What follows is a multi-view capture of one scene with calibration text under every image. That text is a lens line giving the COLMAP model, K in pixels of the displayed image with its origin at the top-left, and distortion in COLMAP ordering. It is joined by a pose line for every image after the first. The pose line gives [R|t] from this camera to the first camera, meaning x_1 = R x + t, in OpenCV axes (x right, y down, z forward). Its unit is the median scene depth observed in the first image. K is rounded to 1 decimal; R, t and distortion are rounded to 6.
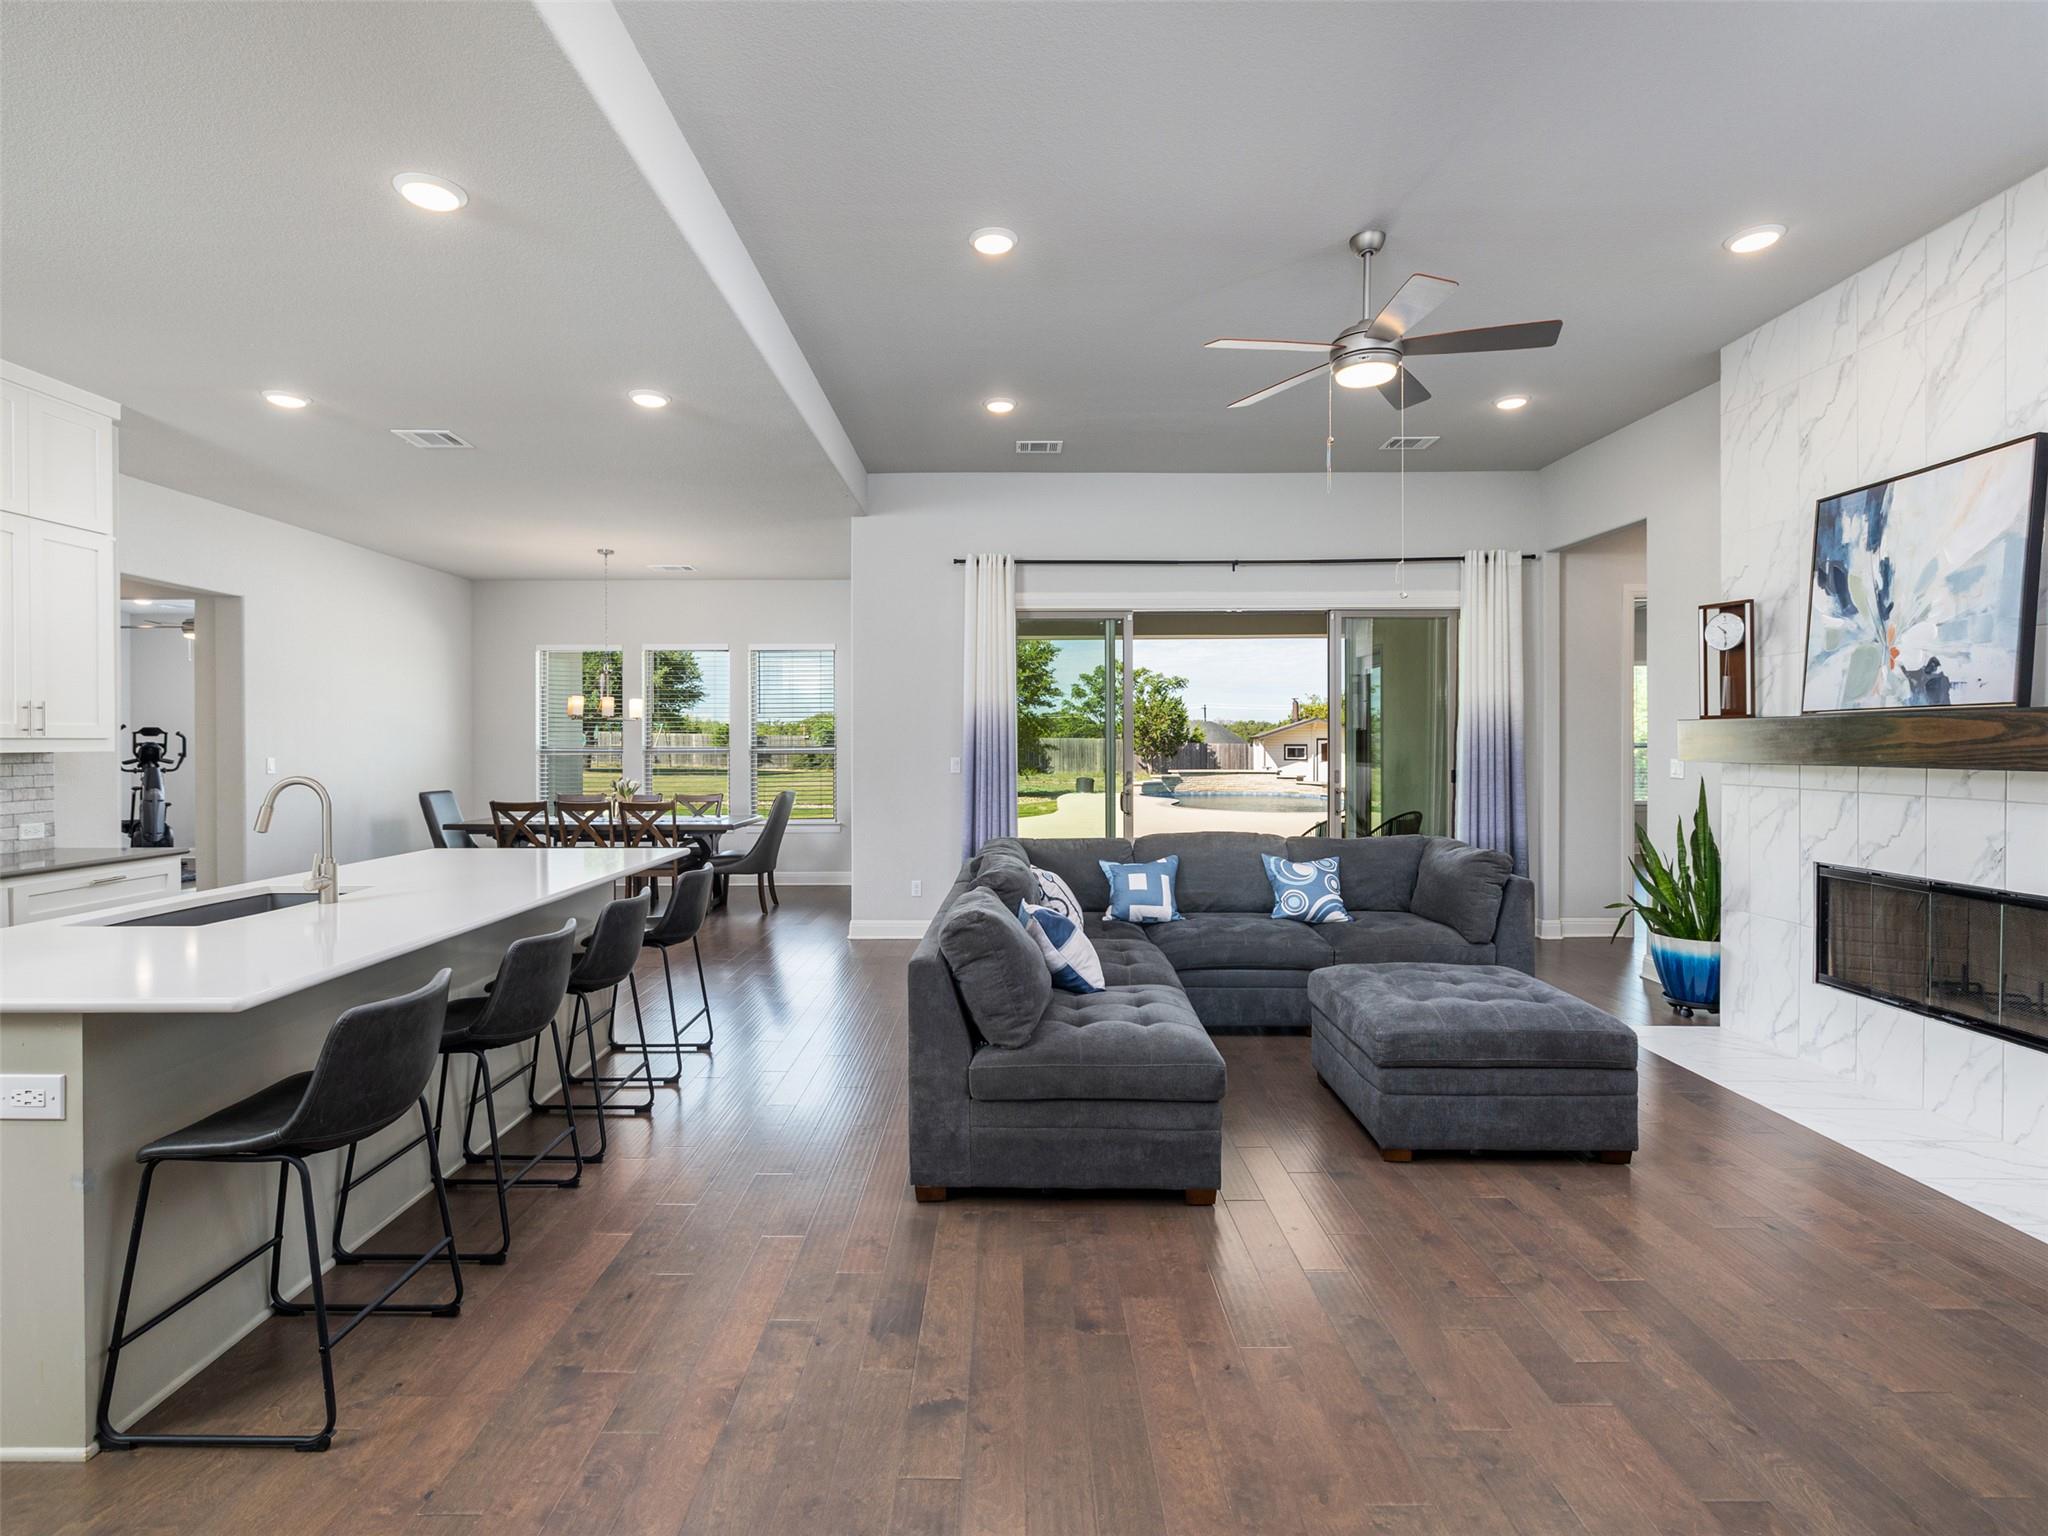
lens RADIAL K [[971.4, 0, 1004.4], [0, 971.4, 749.6], [0, 0, 1]] dist [-0.006177, 0.001425]
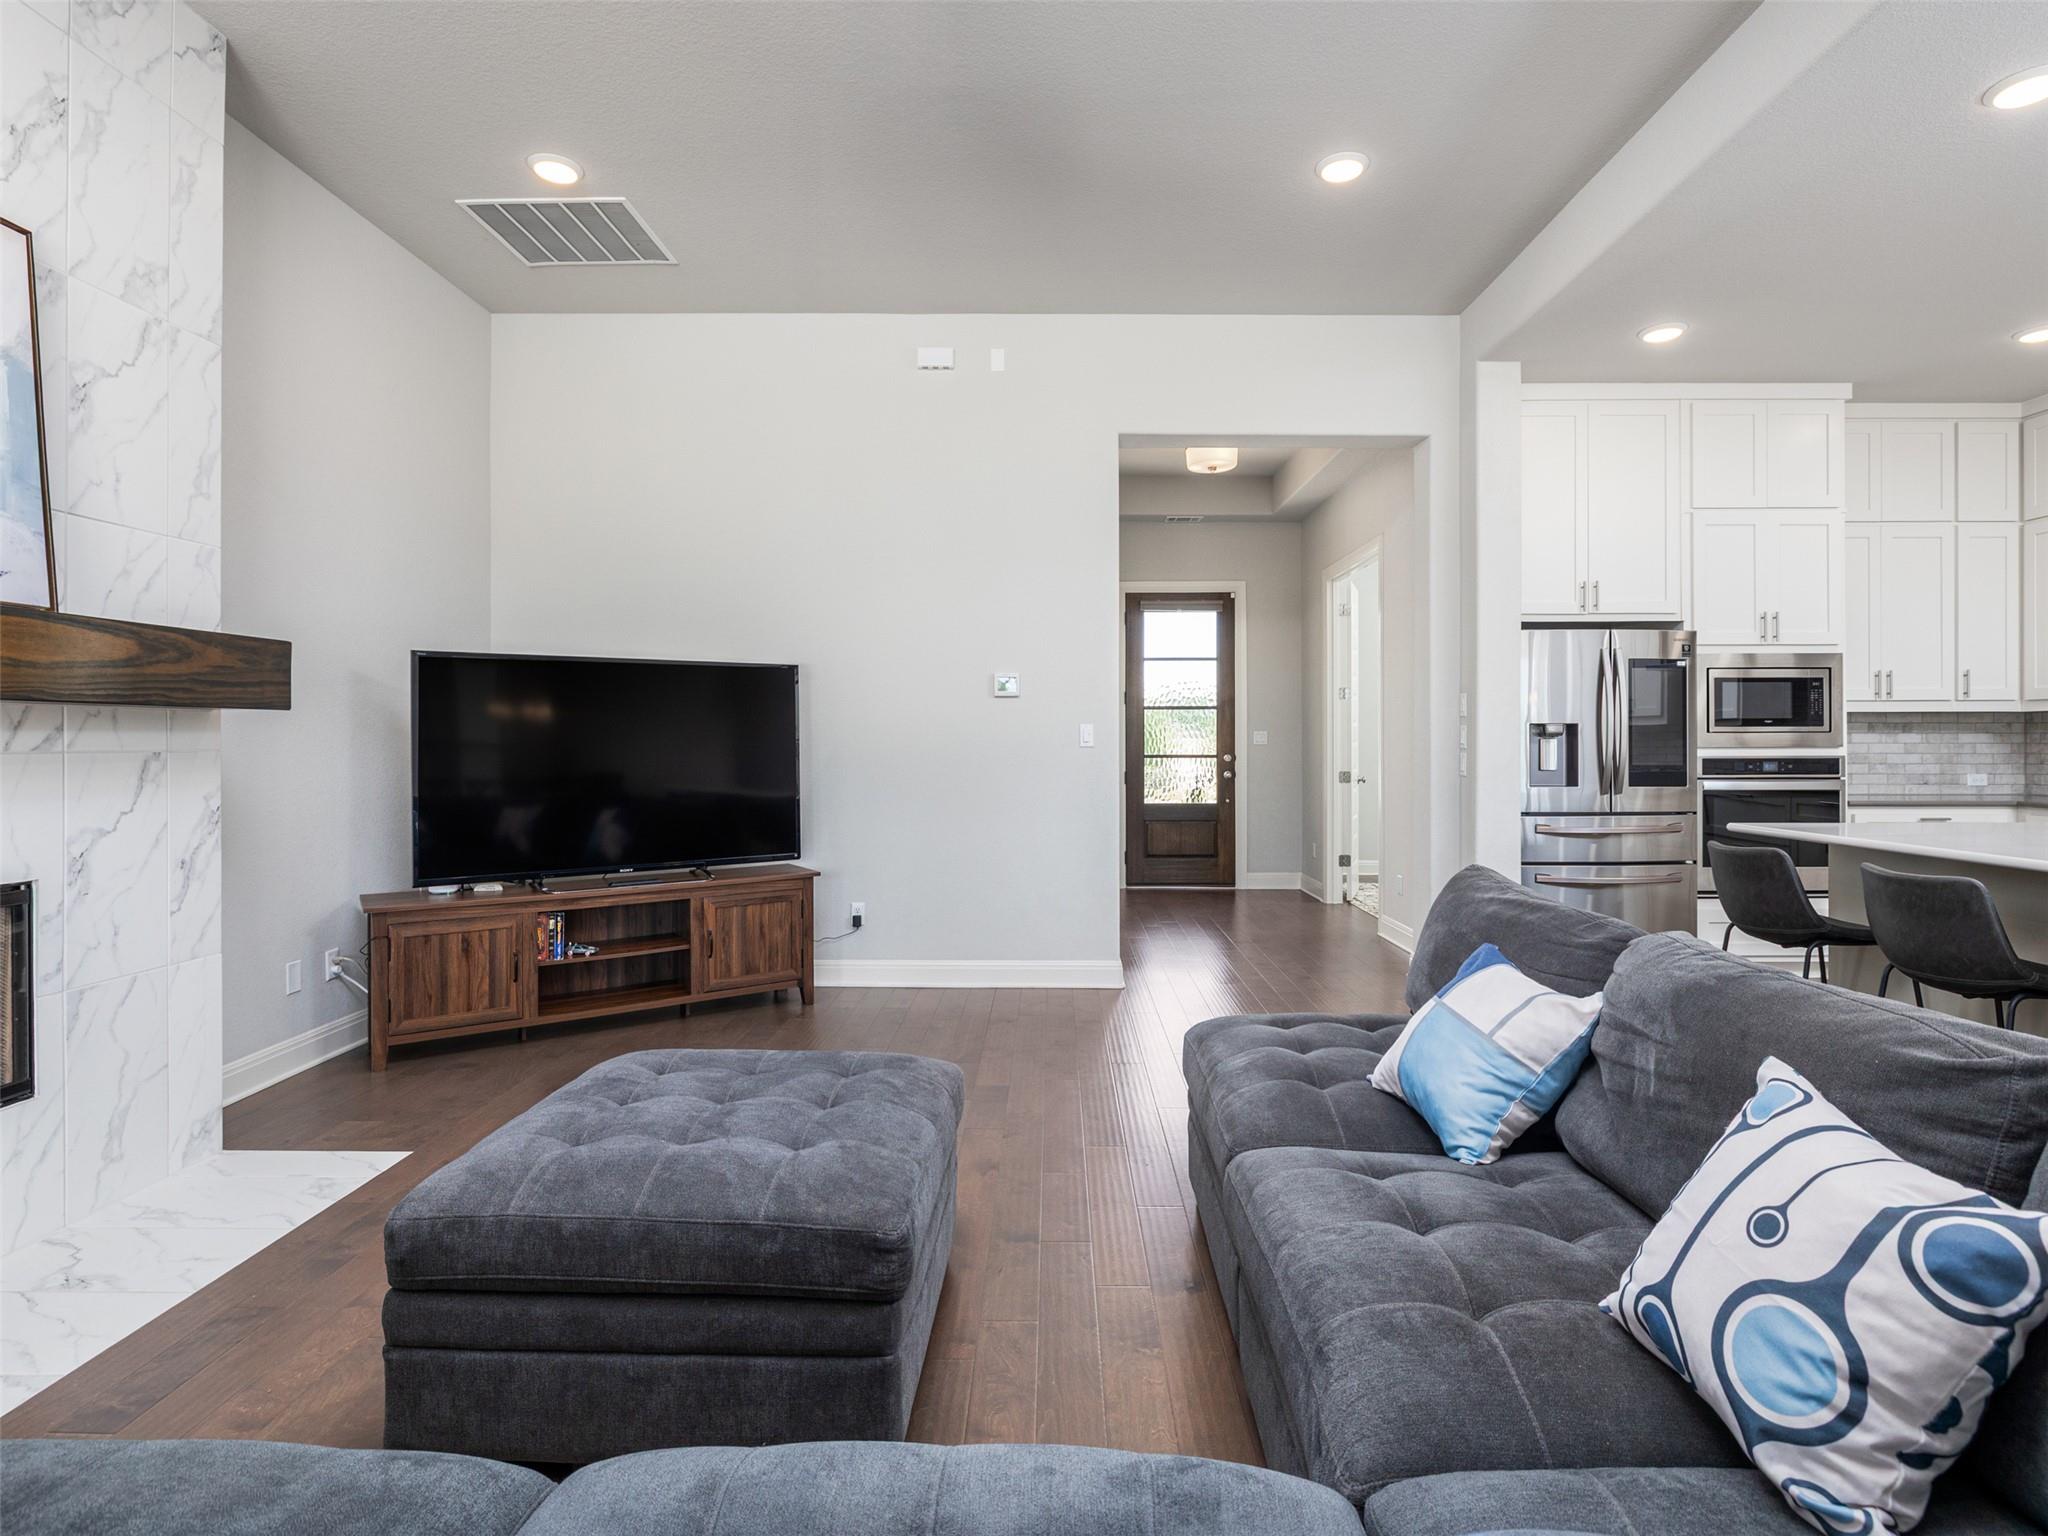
lens RADIAL K [[1051.0, 0, 1041.9], [0, 1051.0, 741.7], [0, 0, 1]] dist [-0.002788, 0.000125]
pose [[-0.999995, 0.002972, 0.000560, 0.254398], [0.002975, 0.999975, 0.006475, 0.036087], [-0.000540, 0.006476, -0.999979, 1.401164]]
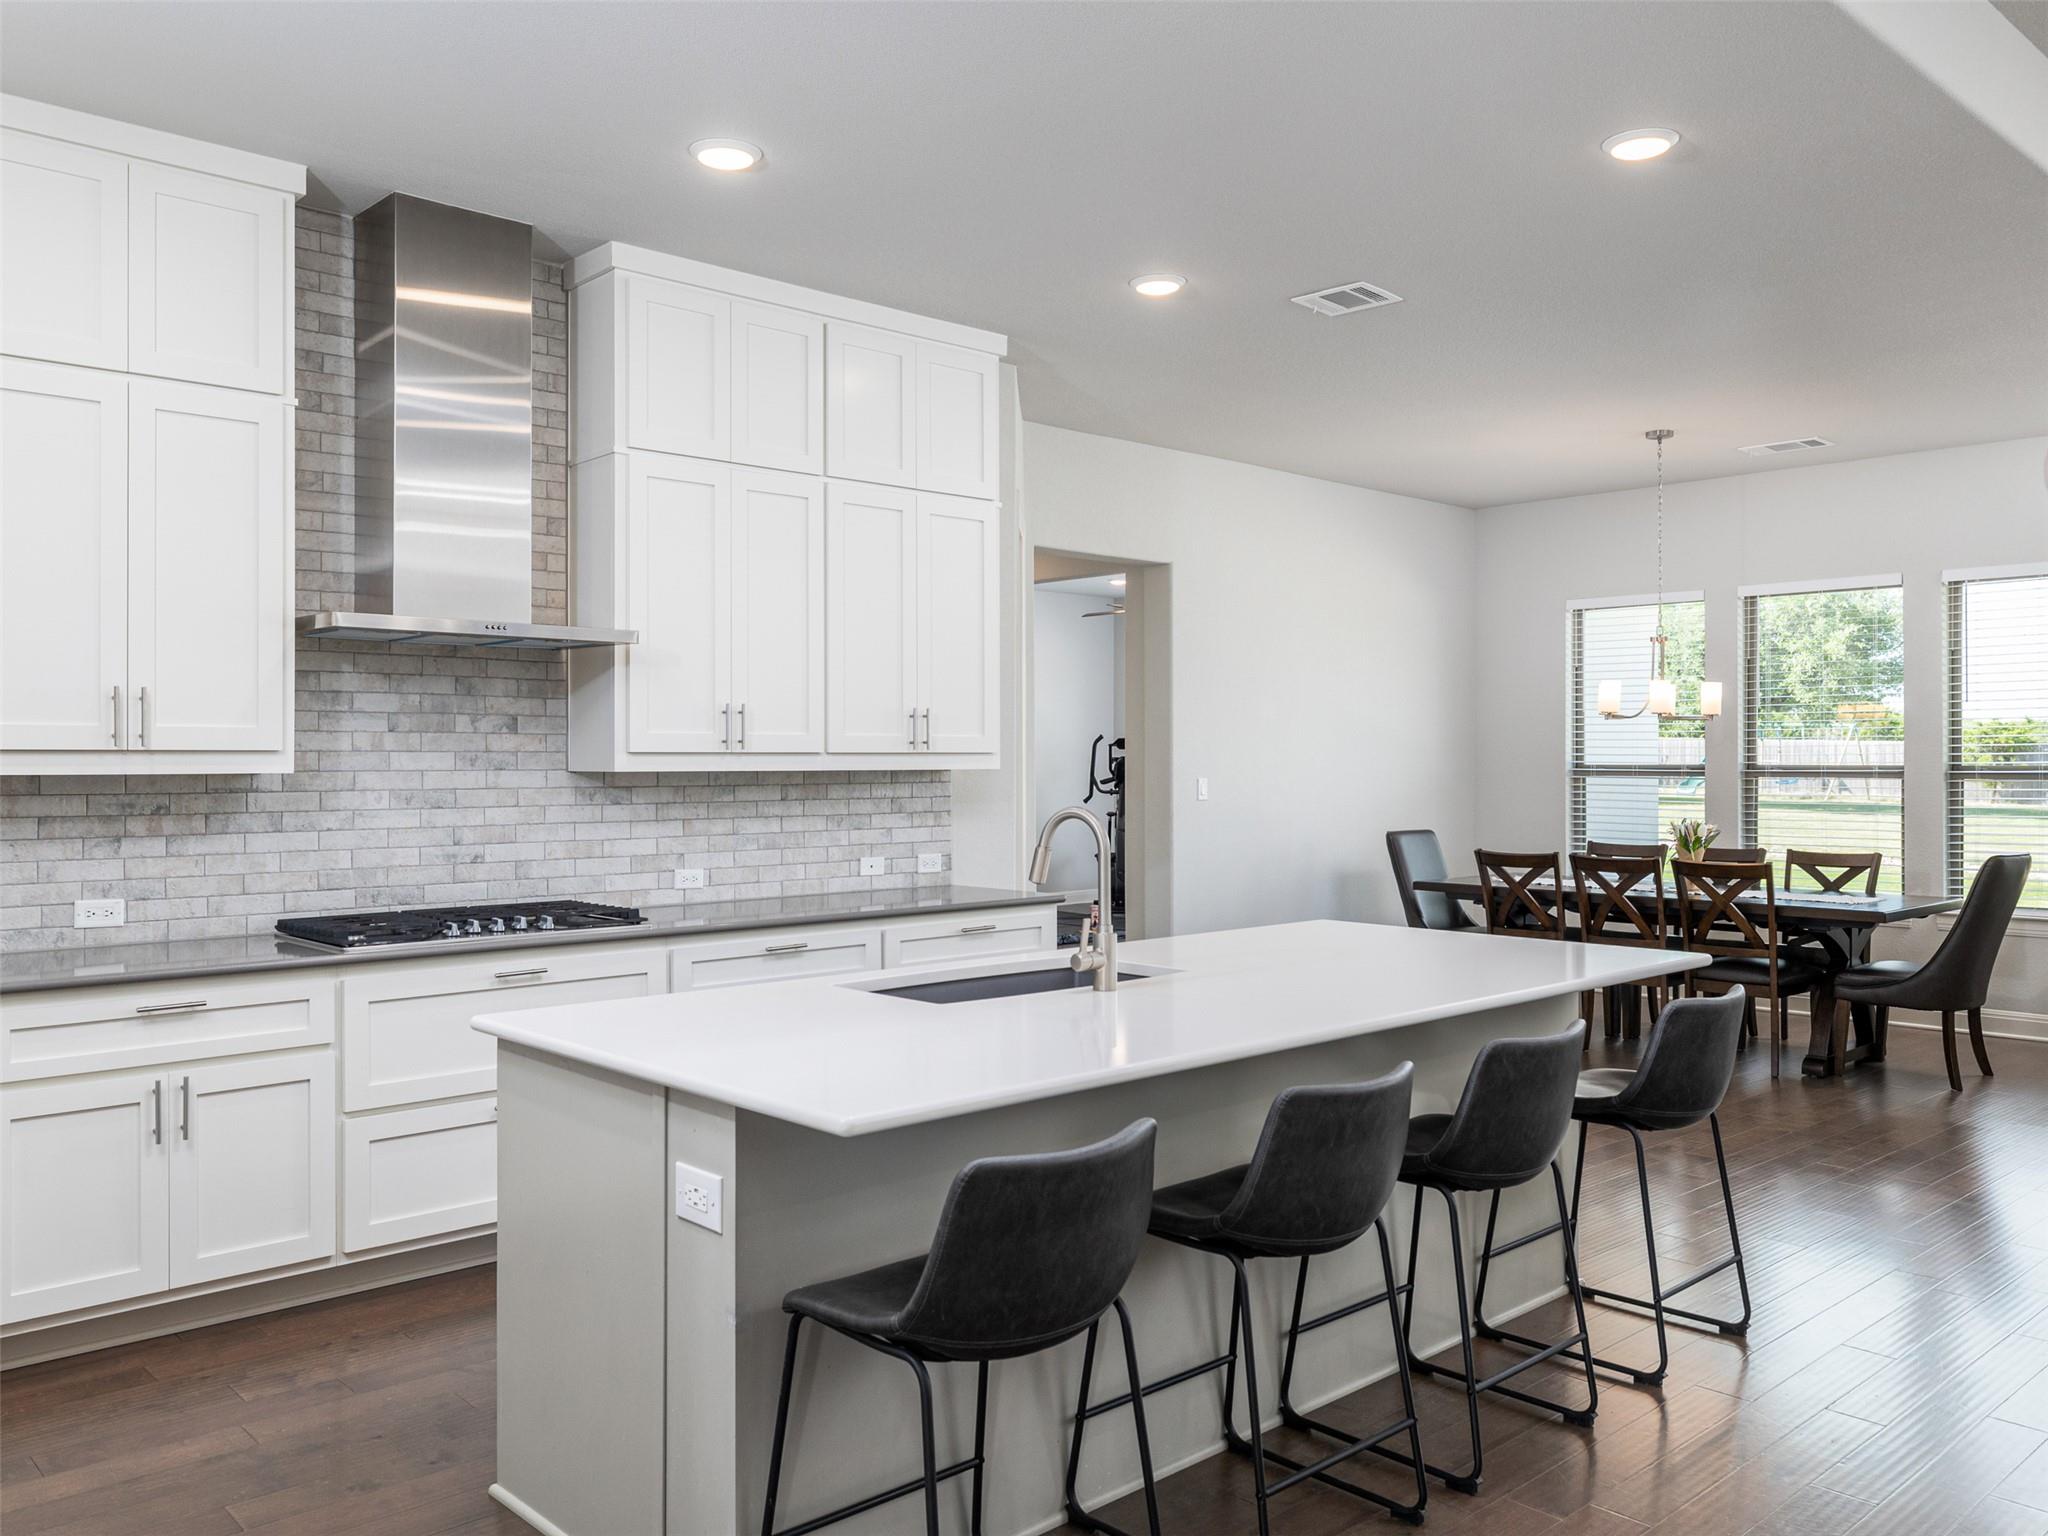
lens RADIAL K [[1593.7, 0, 1041.0], [0, 1593.7, 752.7], [0, 0, 1]] dist [0.007658, 0.007095]
pose [[0.687217, -0.001993, -0.726449, 0.073726], [-0.005273, 0.999956, -0.007731, -0.001870], [0.726433, 0.009144, 0.687177, 0.131127]]
